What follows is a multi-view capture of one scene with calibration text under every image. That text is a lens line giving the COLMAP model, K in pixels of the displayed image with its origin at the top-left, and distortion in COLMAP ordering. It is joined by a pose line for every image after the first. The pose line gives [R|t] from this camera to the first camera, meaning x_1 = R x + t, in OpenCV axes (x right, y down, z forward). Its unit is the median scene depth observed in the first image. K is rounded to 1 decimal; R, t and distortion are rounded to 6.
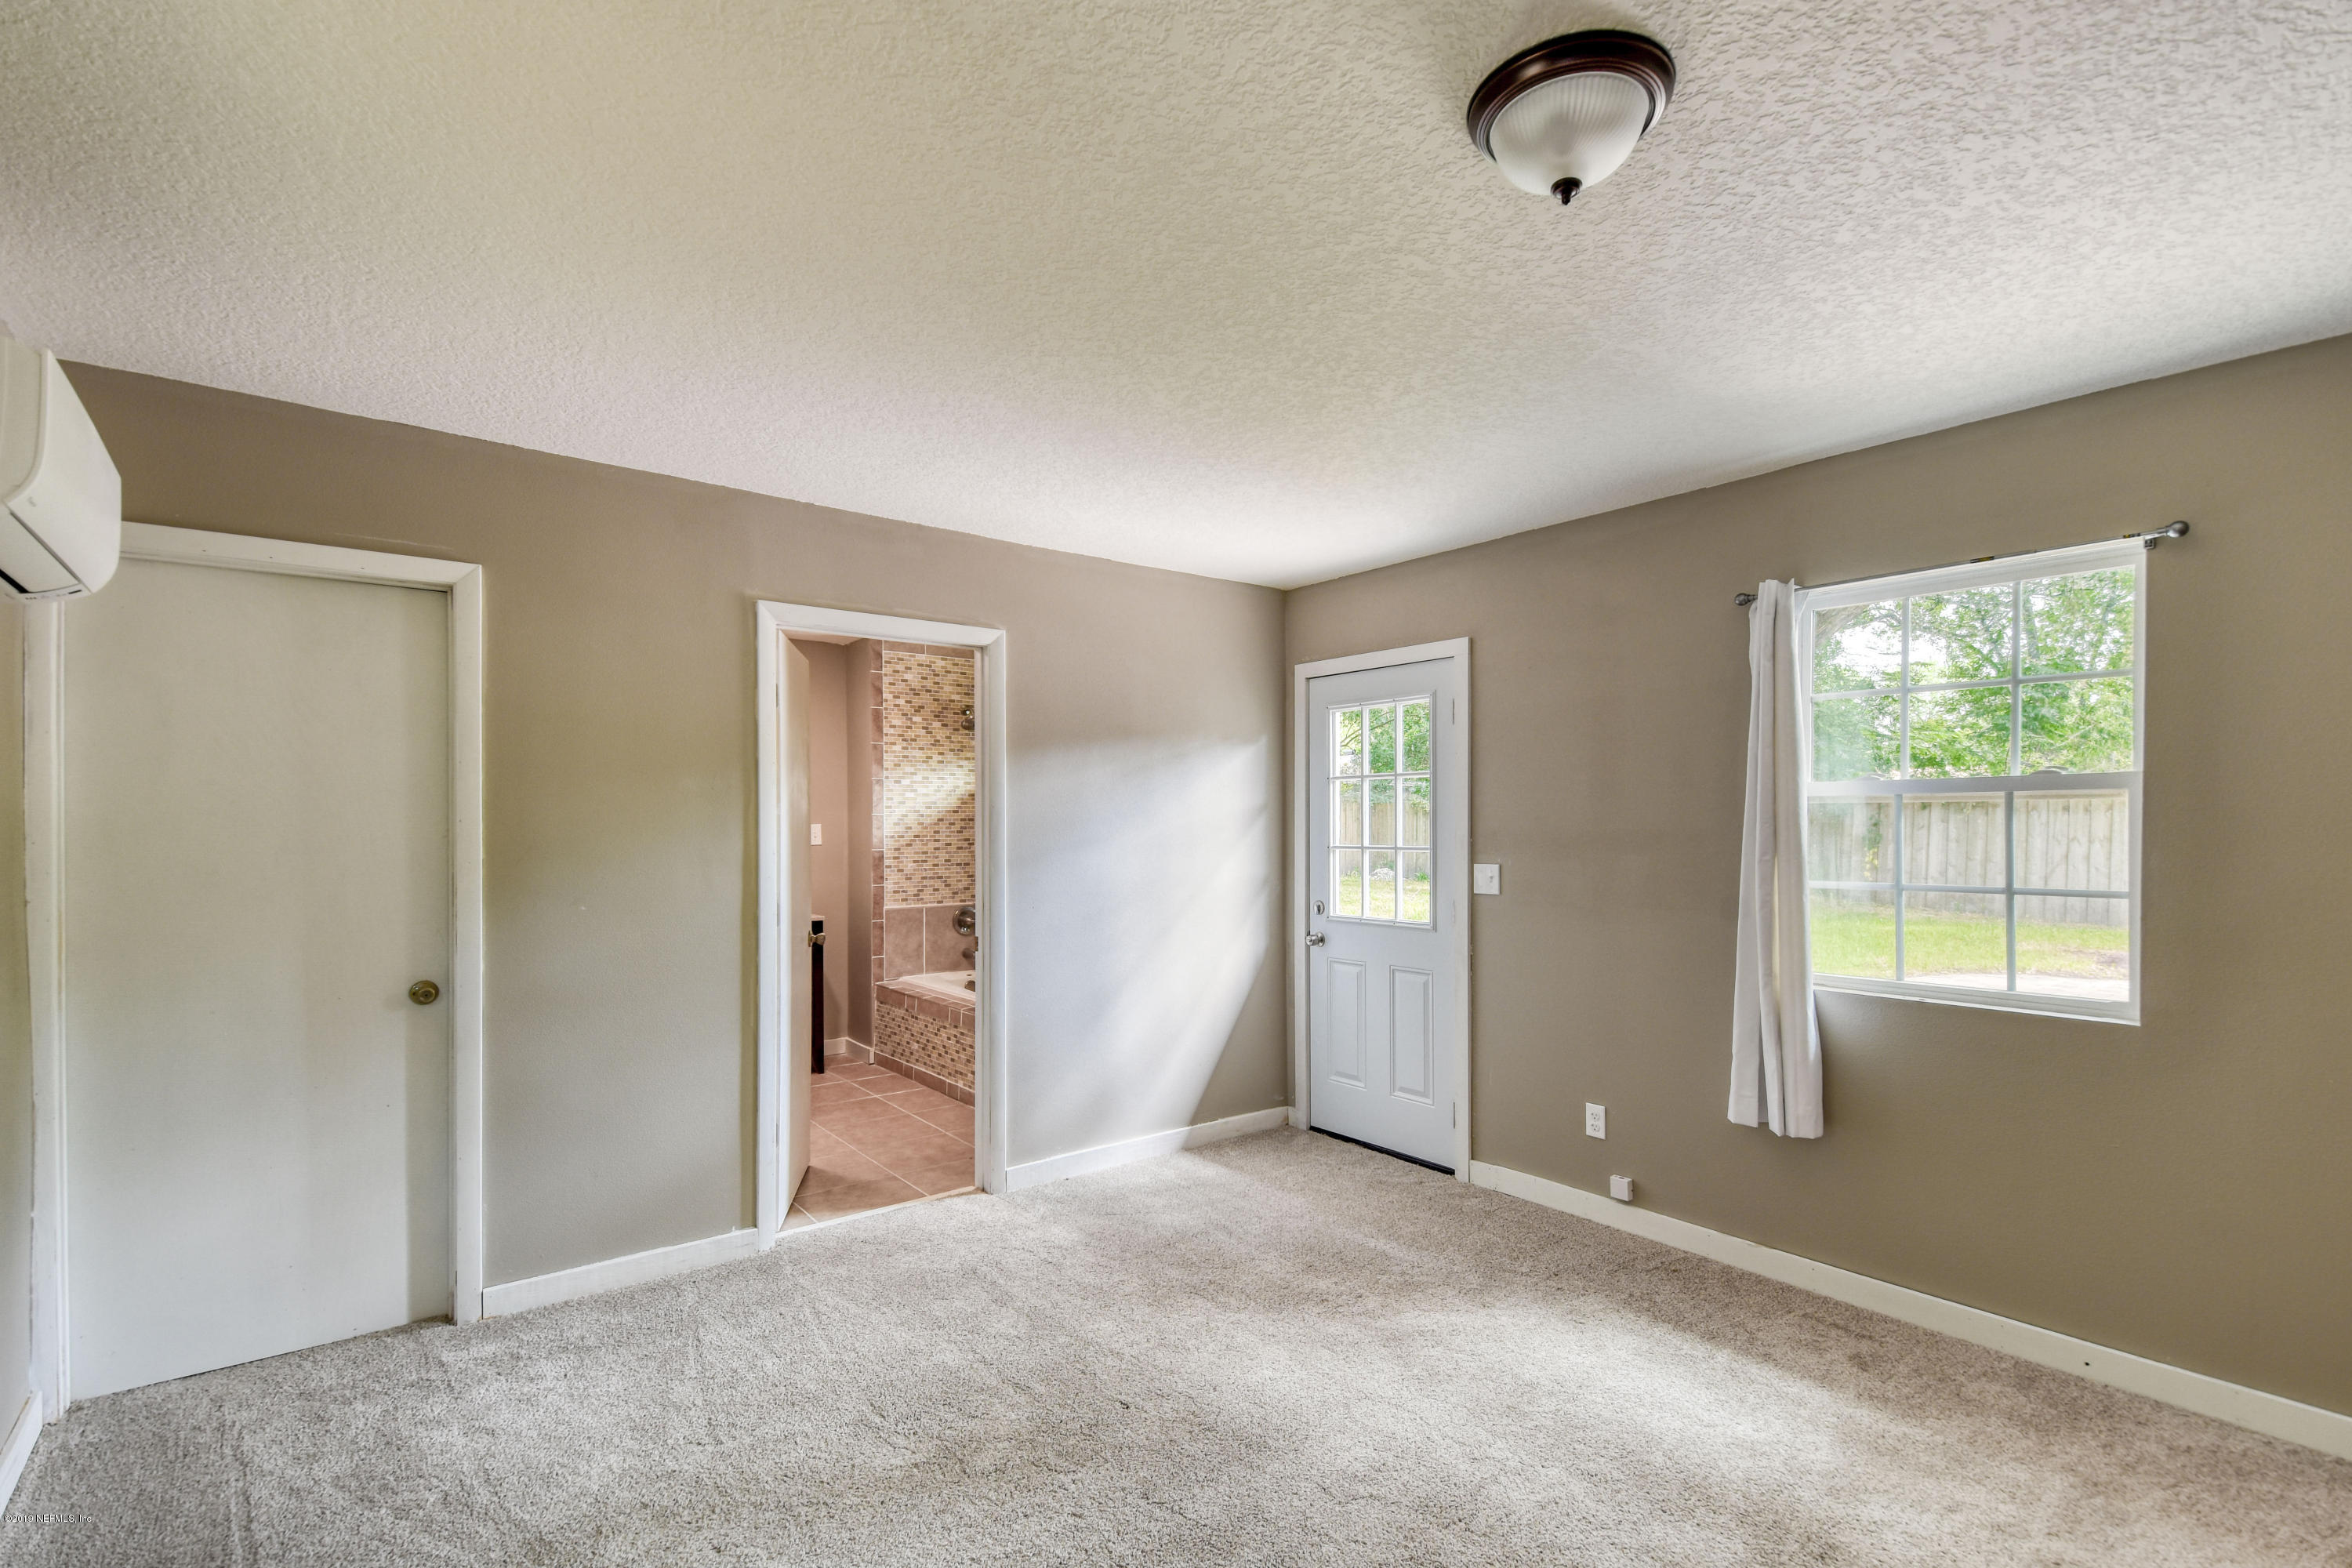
lens RADIAL K [[1045.6, 0, 1197.3], [0, 1045.6, 837.6], [0, 0, 1]] dist [0.000588, -0.000553]
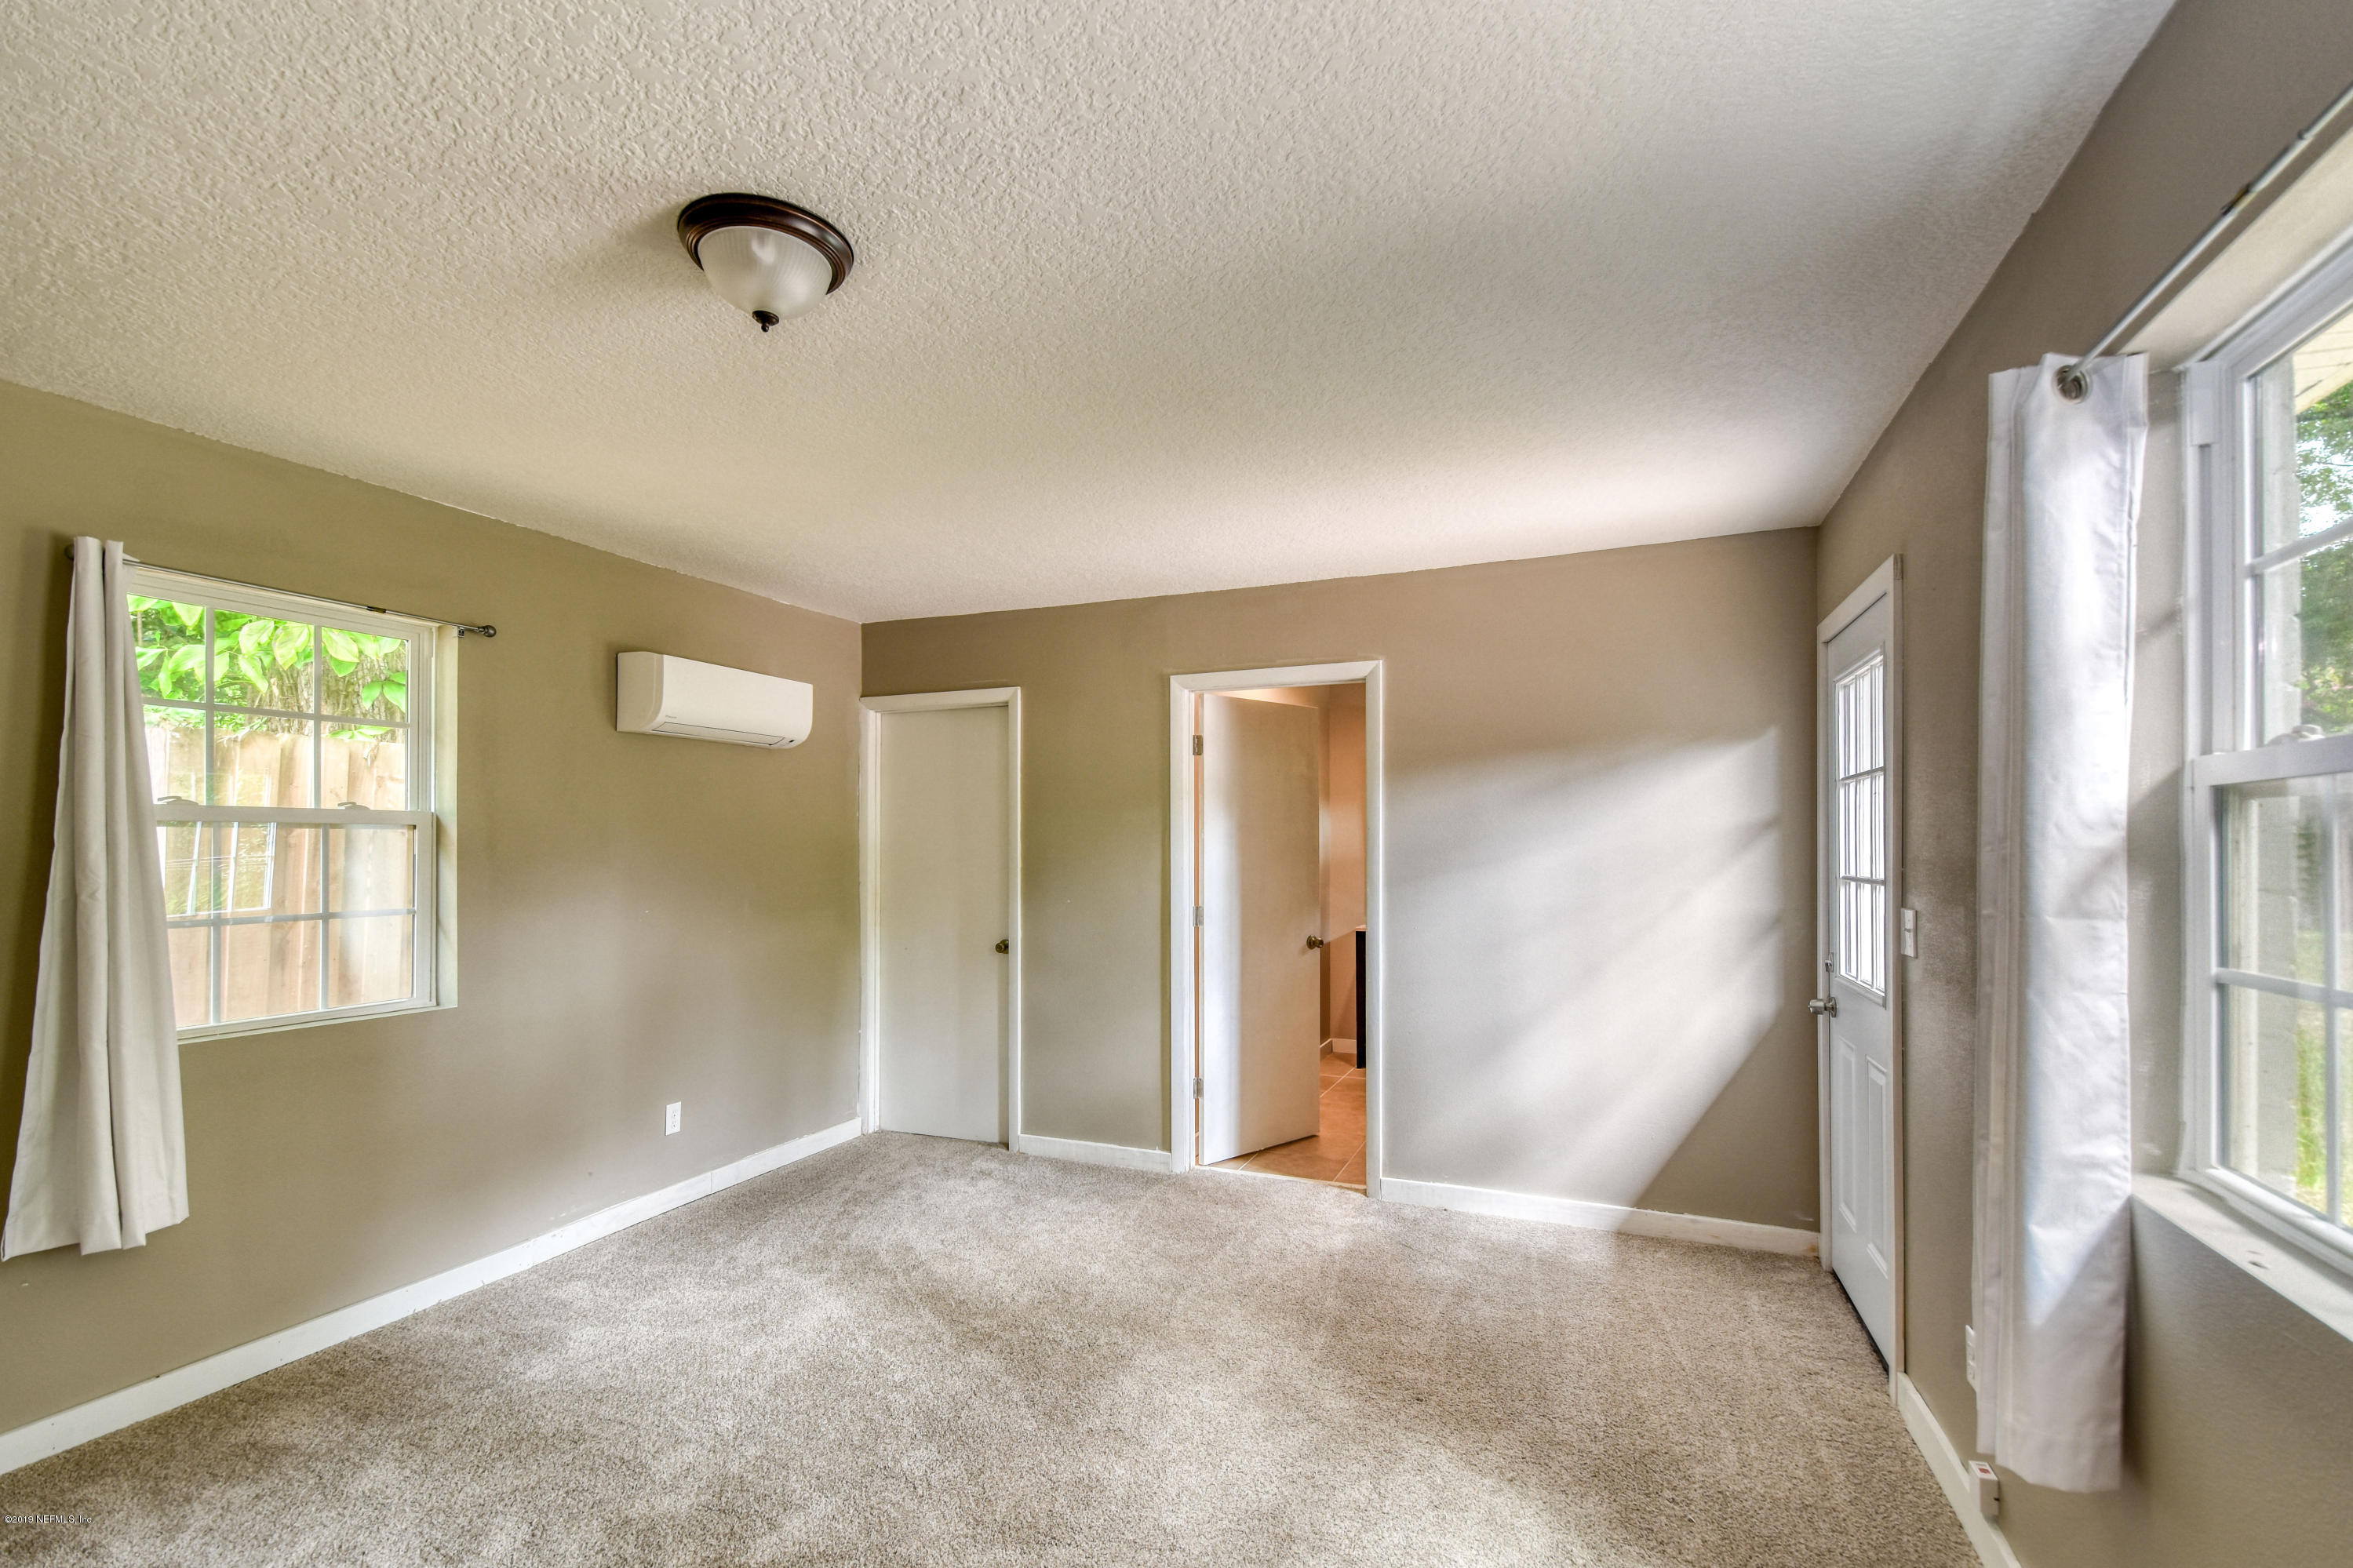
lens RADIAL K [[1045.9, 0, 1197.8], [0, 1045.9, 837.7], [0, 0, 1]] dist [0.000588, -0.000553]
pose [[0.491913, -0.000887, -0.870644, 0.662407], [-0.008134, 0.999951, -0.005615, -0.014239], [0.870606, 0.009844, 0.491882, 0.342098]]
